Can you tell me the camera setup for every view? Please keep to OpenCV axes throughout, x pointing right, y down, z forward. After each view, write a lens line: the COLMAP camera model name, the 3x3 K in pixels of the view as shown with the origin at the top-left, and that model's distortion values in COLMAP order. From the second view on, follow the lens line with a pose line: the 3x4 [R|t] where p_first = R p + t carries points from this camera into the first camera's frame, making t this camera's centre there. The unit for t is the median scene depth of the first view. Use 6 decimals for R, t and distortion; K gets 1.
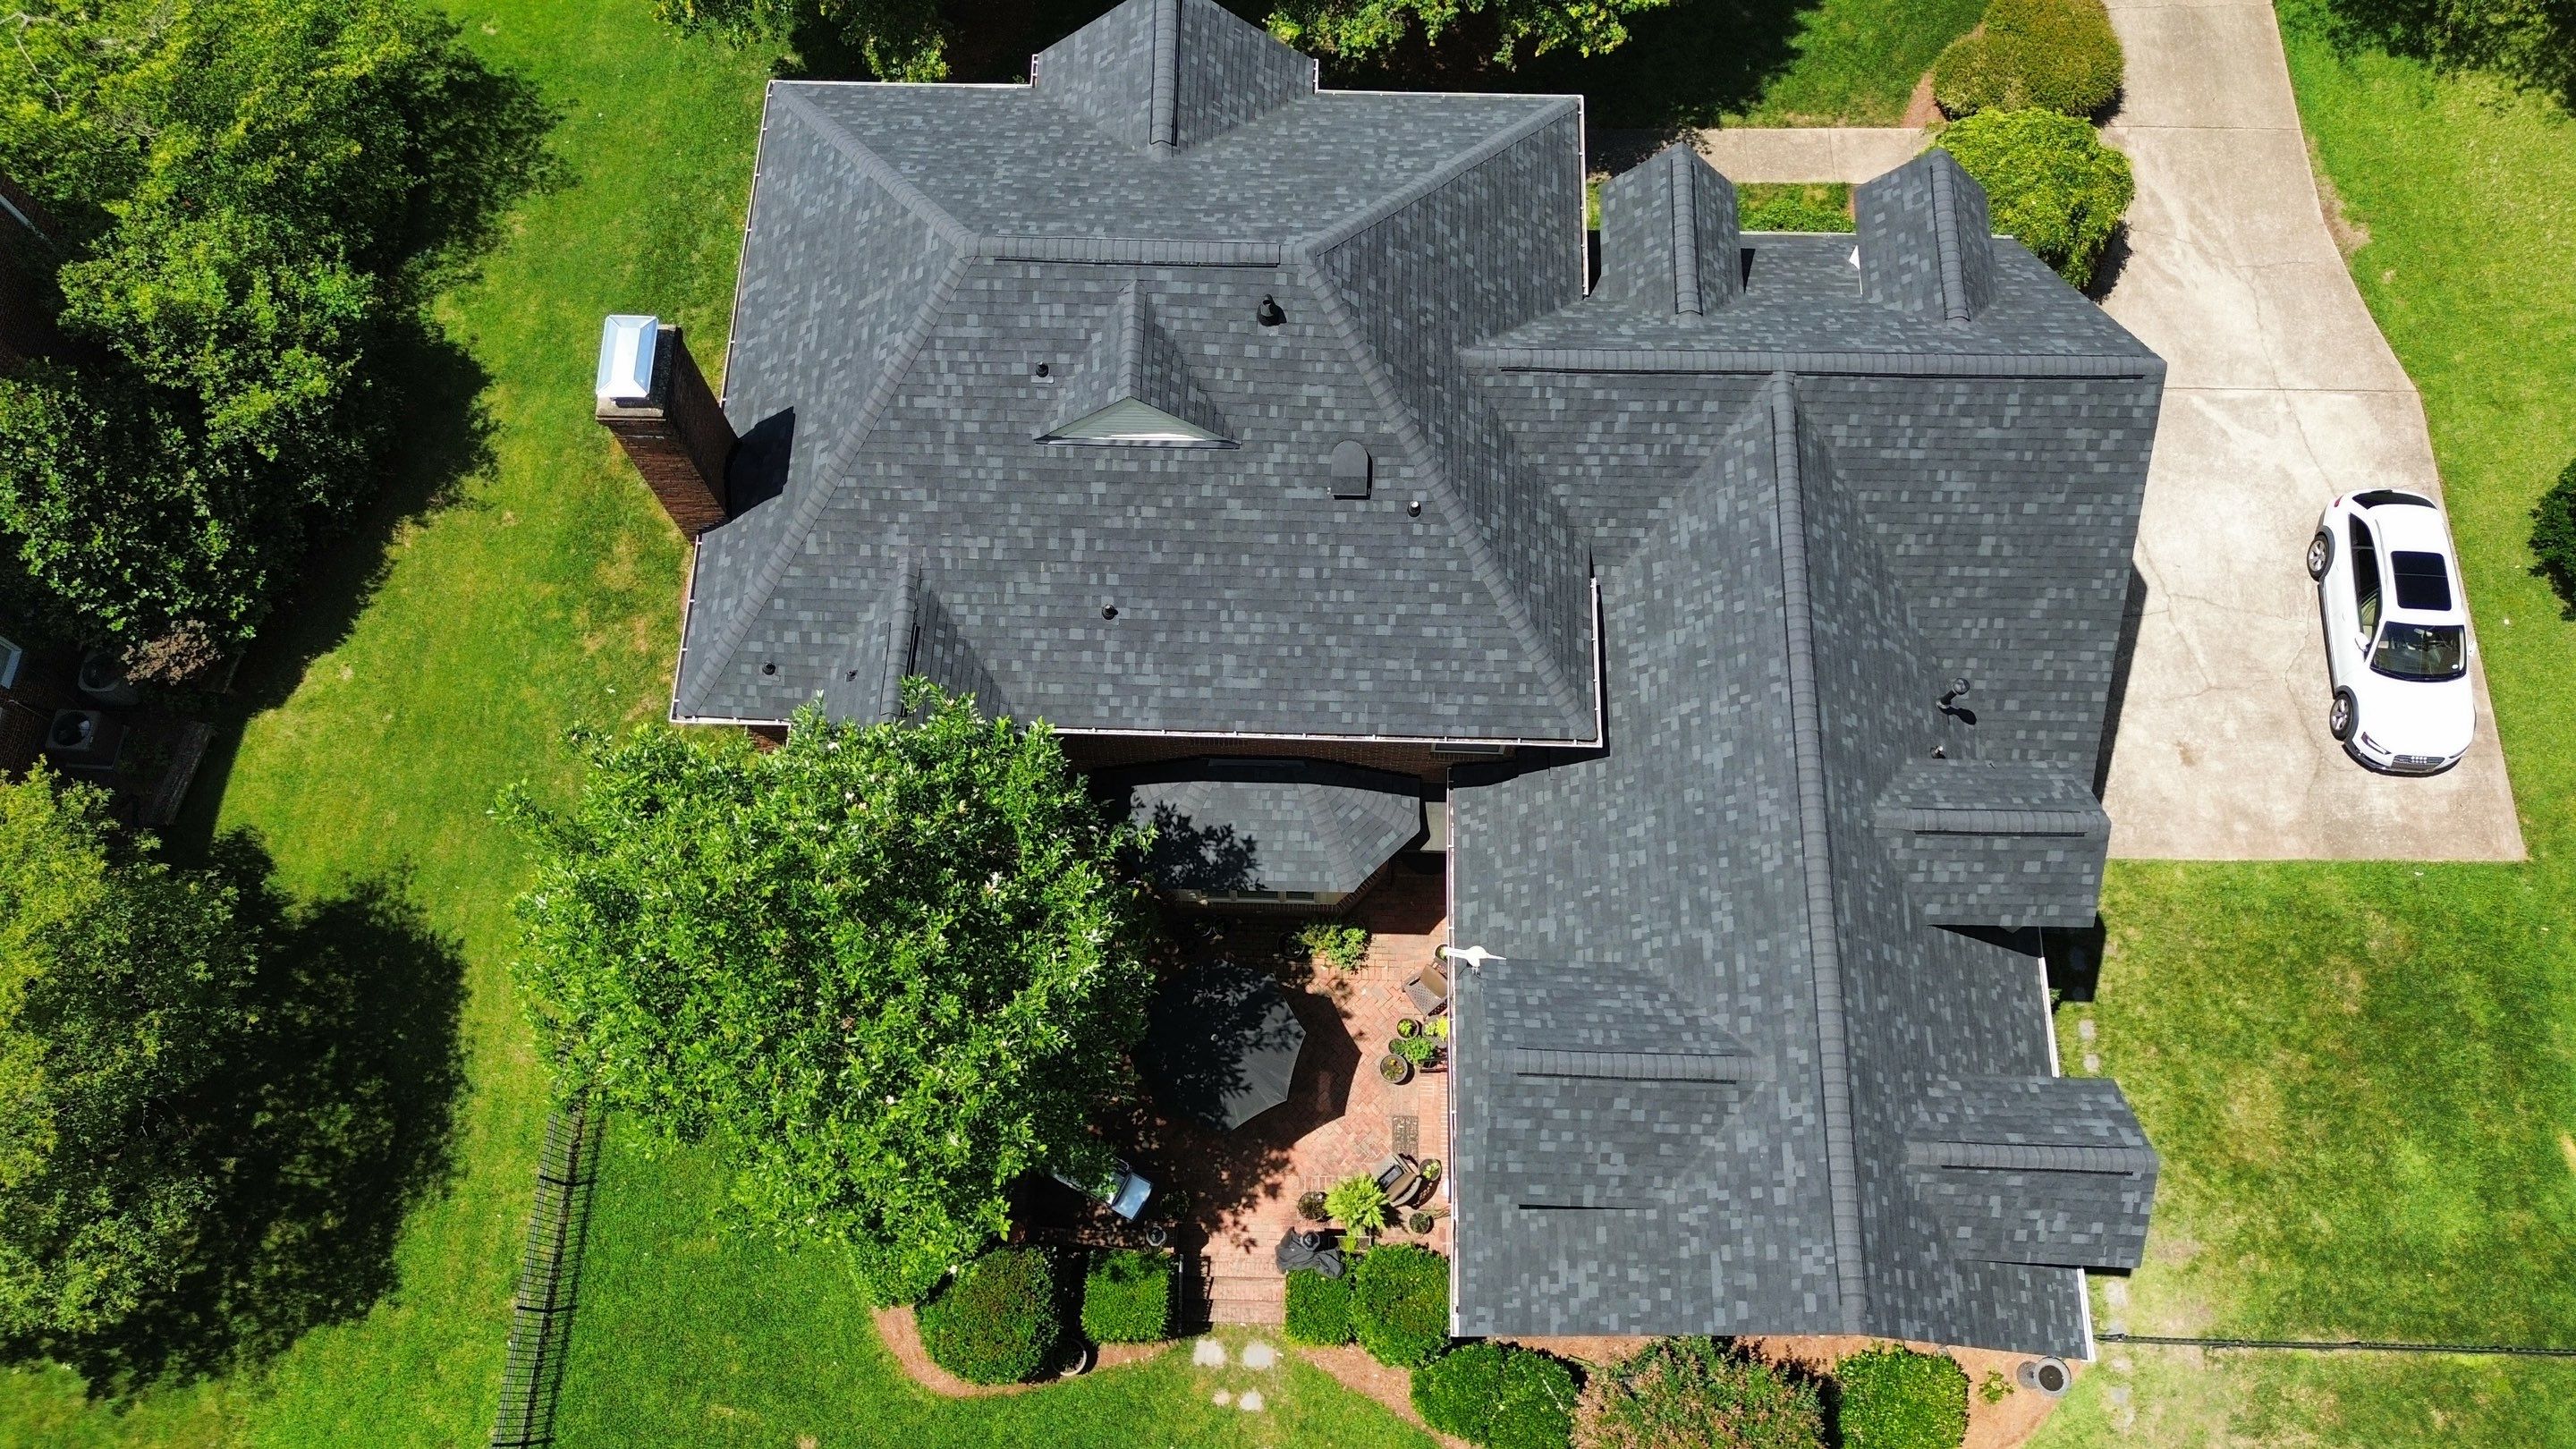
lens RADIAL K [[1825.7, 0, 1286.8], [0, 1825.7, 725.6], [0, 0, 1]] dist [0.060249, -0.050184]
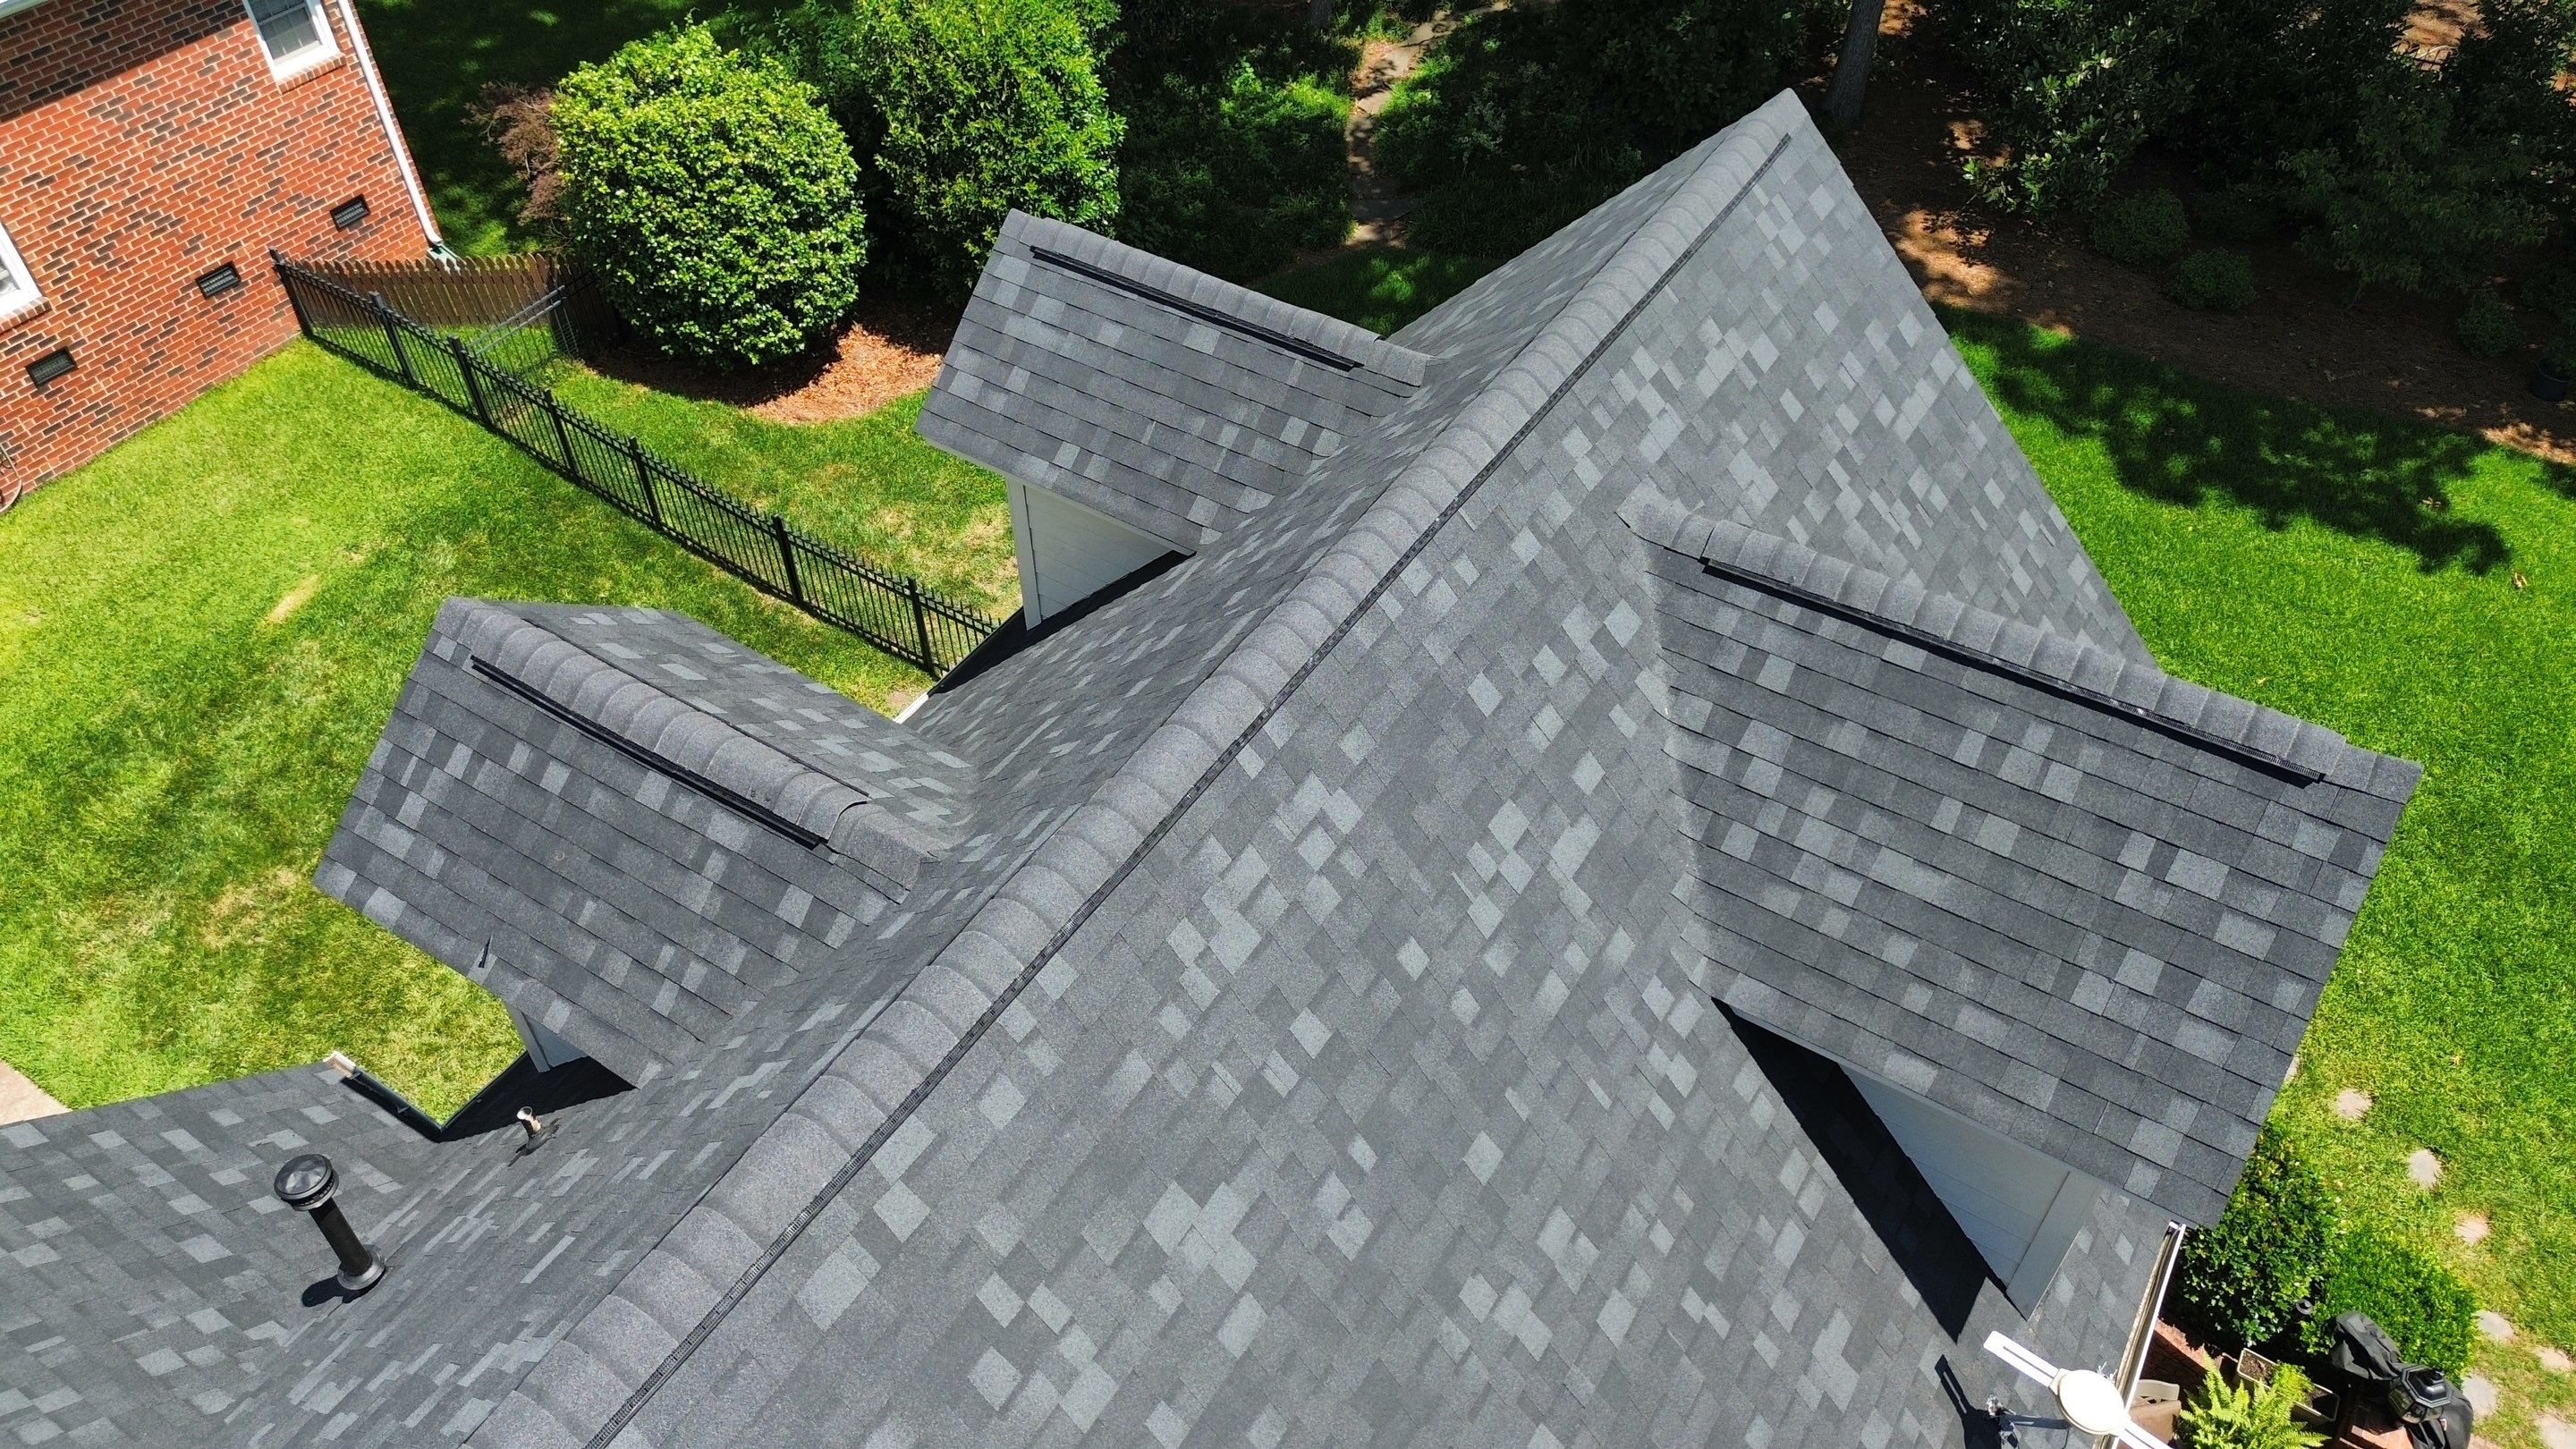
lens RADIAL K [[1825.7, 0, 1282.2], [0, 1825.7, 720.6], [0, 0, 1]] dist [0.060249, -0.050184]
pose [[-0.854501, -0.358899, 0.375526, 0.119393], [0.491804, -0.326268, 0.807266, -0.132449], [-0.167205, 0.874494, 0.455304, 0.634708]]
